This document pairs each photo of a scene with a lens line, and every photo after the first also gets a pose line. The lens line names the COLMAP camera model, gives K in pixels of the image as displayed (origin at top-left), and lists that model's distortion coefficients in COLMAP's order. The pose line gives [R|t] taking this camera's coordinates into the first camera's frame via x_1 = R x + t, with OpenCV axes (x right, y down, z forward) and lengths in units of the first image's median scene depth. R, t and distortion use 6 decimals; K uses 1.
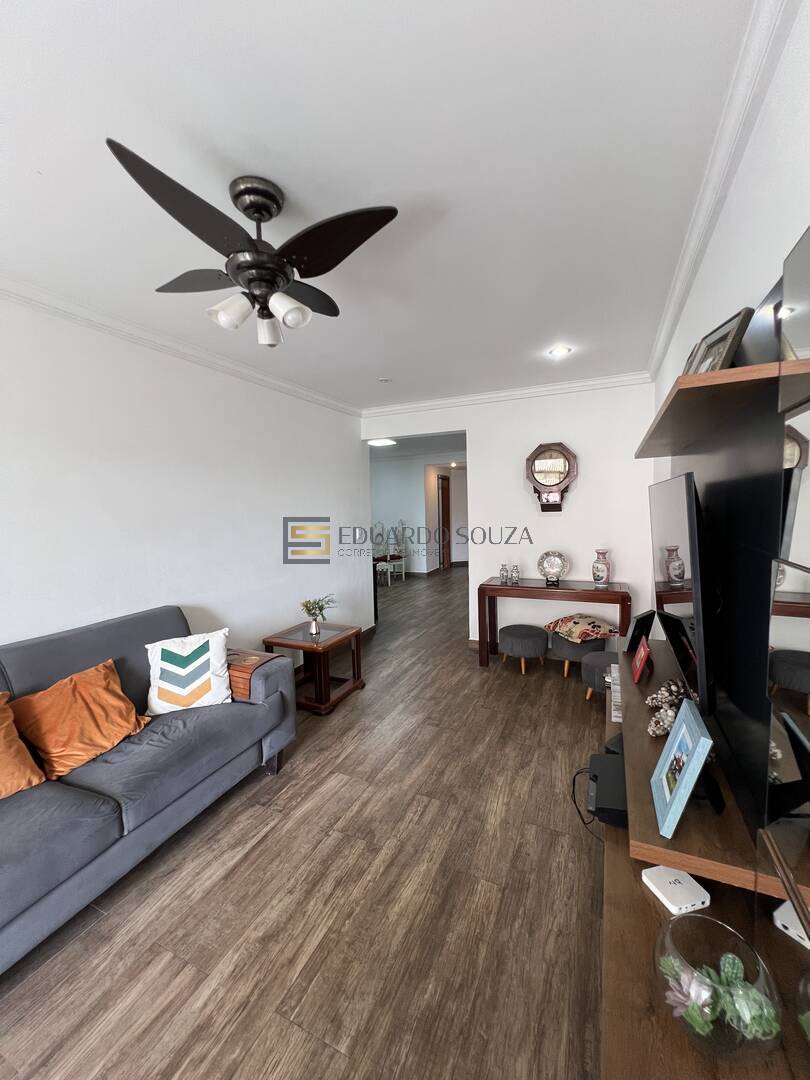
lens RADIAL K [[432.5, 0, 404.4], [0, 432.5, 539.8], [0, 0, 1]] dist [-0.005060, -0.000319]
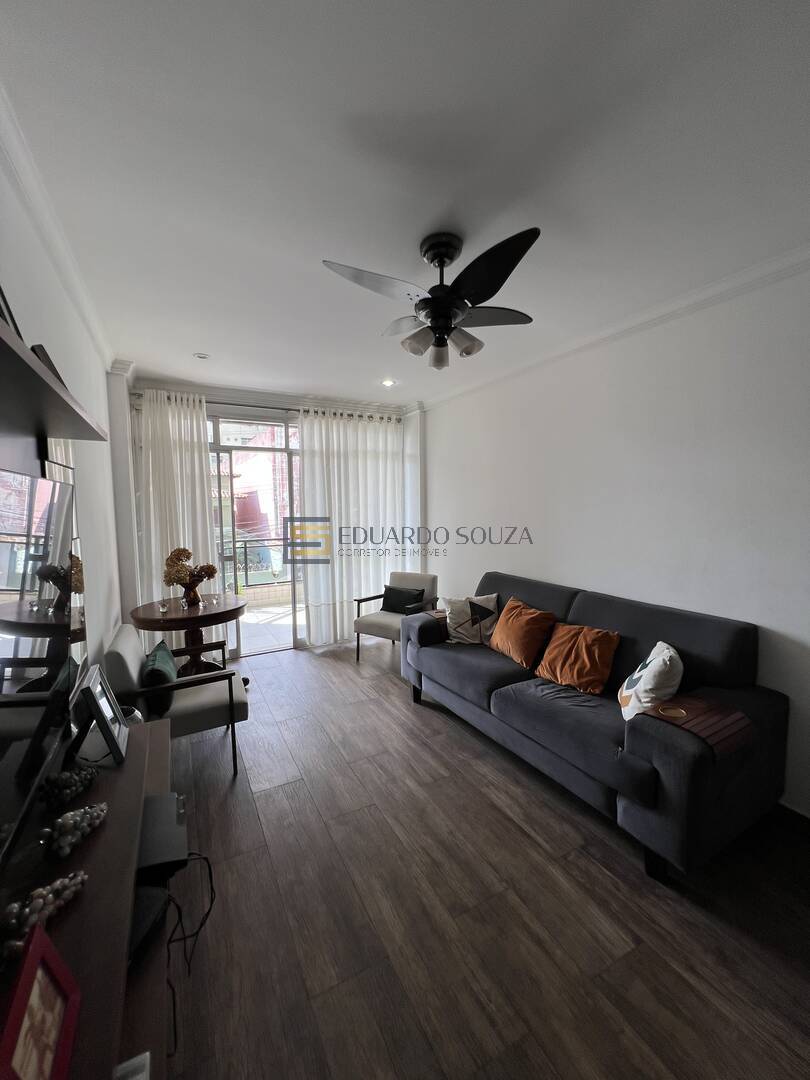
lens RADIAL K [[432.5, 0, 405.4], [0, 432.5, 537.7], [0, 0, 1]] dist [-0.005060, -0.000319]
pose [[-0.598124, 0.092689, -0.796026, 0.566453], [-0.039645, 0.988651, 0.144907, -0.119939], [0.800423, 0.118231, -0.587661, 1.266765]]
